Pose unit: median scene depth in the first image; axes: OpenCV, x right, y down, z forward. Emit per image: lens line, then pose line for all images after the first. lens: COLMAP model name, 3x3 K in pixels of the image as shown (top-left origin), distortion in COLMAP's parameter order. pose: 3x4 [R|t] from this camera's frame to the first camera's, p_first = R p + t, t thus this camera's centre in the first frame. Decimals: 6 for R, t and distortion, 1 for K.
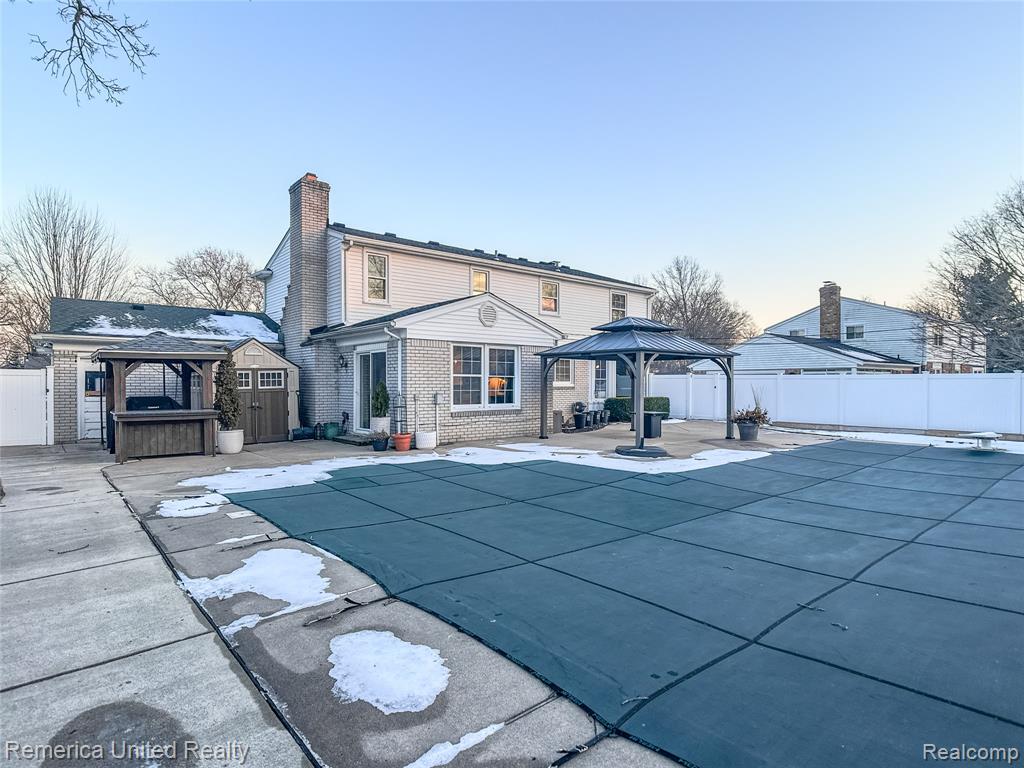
lens RADIAL K [[560.1, 0, 515.8], [0, 560.1, 384.4], [0, 0, 1]] dist [-0.000895, -0.028003]
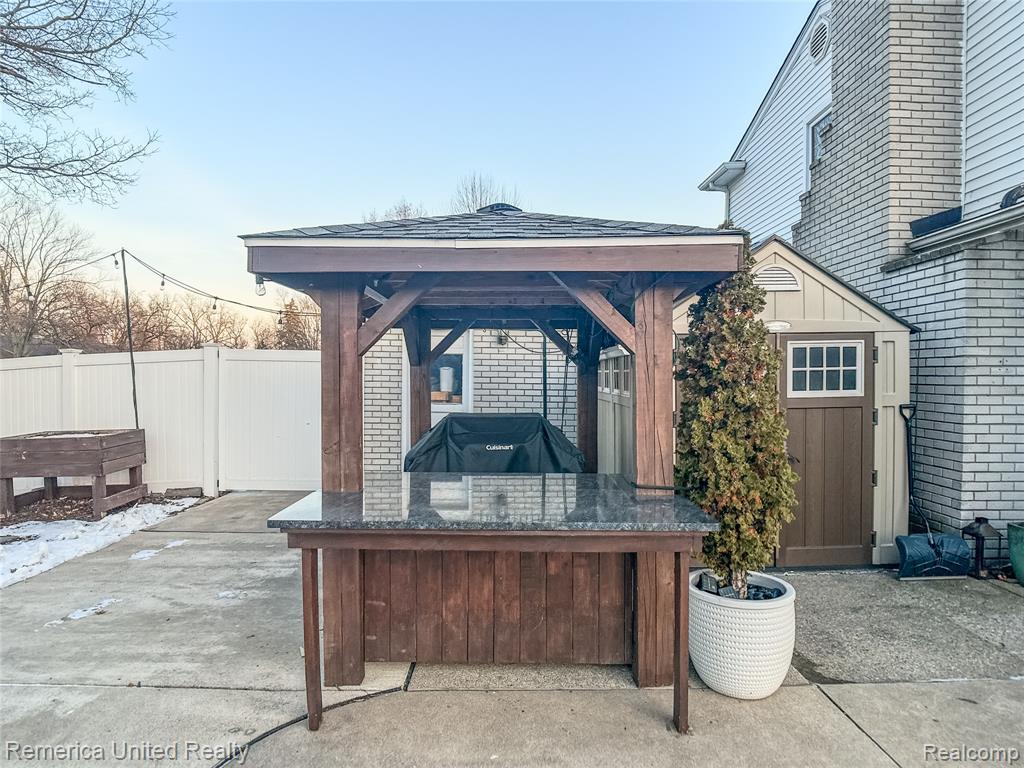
lens RADIAL K [[562.5, 0, 516.1], [0, 562.5, 392.4], [0, 0, 1]] dist [0.002750, -0.029301]
pose [[0.771964, 0.024266, -0.635203, -0.352858], [-0.008542, 0.999577, 0.027805, -0.002788], [0.635609, -0.016038, 0.771845, 0.618276]]
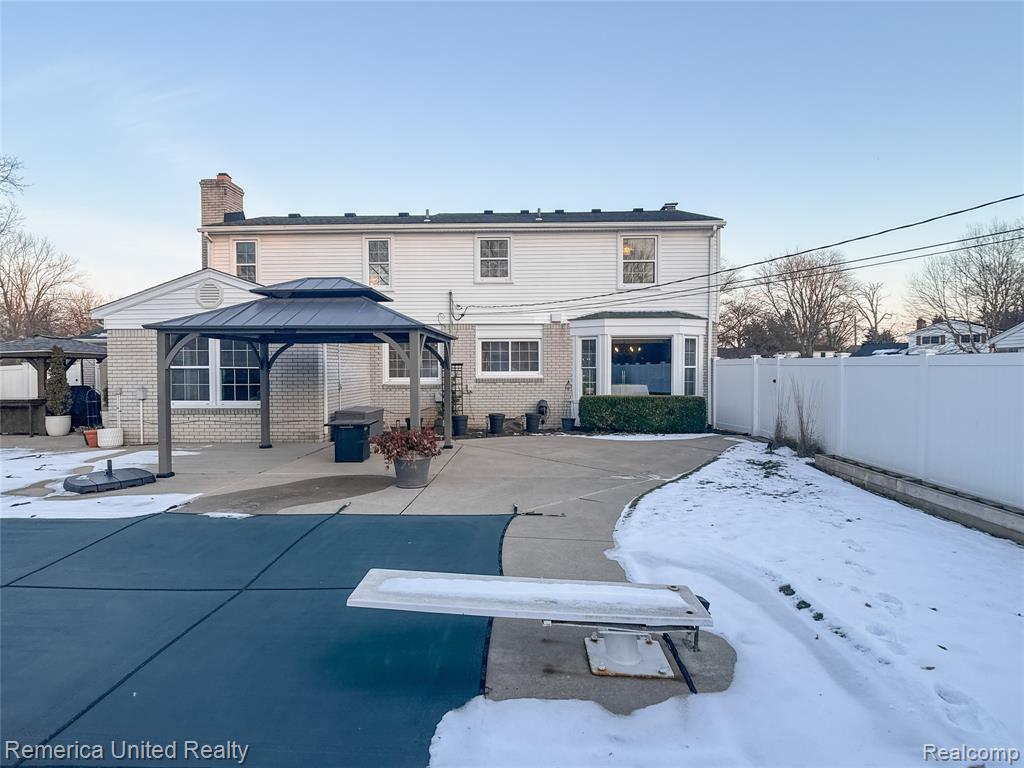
lens RADIAL K [[560.1, 0, 515.8], [0, 560.1, 384.4], [0, 0, 1]] dist [-0.000895, -0.028003]
pose [[0.753363, 0.015065, -0.657432, 0.792144], [0.000762, 0.999717, 0.023782, -0.008873], [0.657604, -0.018418, 0.753138, 0.625755]]
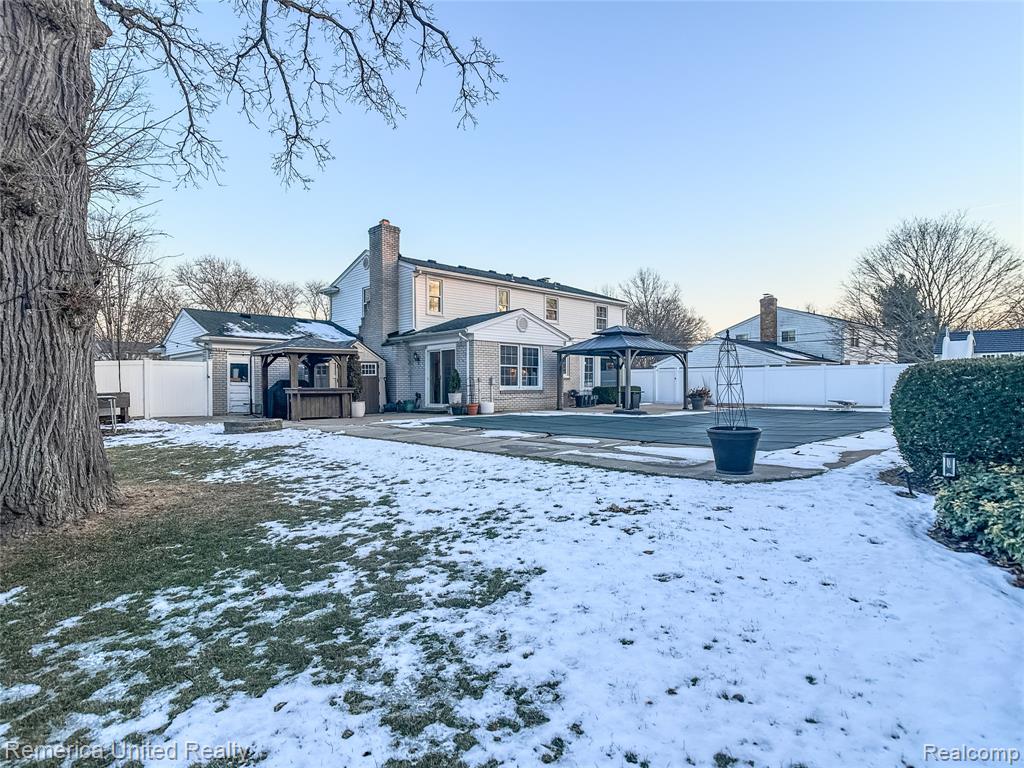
lens RADIAL K [[560.1, 0, 515.8], [0, 560.1, 384.4], [0, 0, 1]] dist [-0.000895, -0.028003]
pose [[0.997817, -0.004241, 0.065905, -0.151806], [0.004646, 0.999971, -0.005980, 0.037954], [-0.065878, 0.006273, 0.997808, -0.415558]]
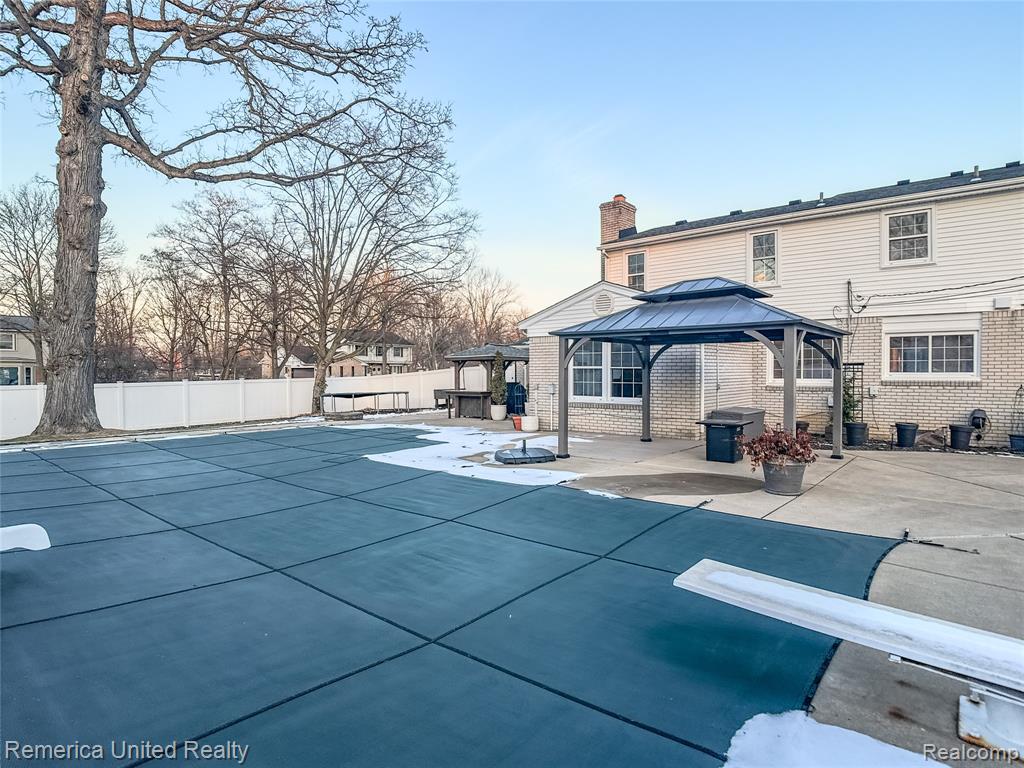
lens RADIAL K [[560.1, 0, 515.8], [0, 560.1, 384.4], [0, 0, 1]] dist [-0.000895, -0.028003]
pose [[0.176111, 0.021462, -0.984136, 0.814901], [-0.003472, 0.999770, 0.021181, -0.005812], [0.984364, -0.000314, 0.176145, 0.638583]]
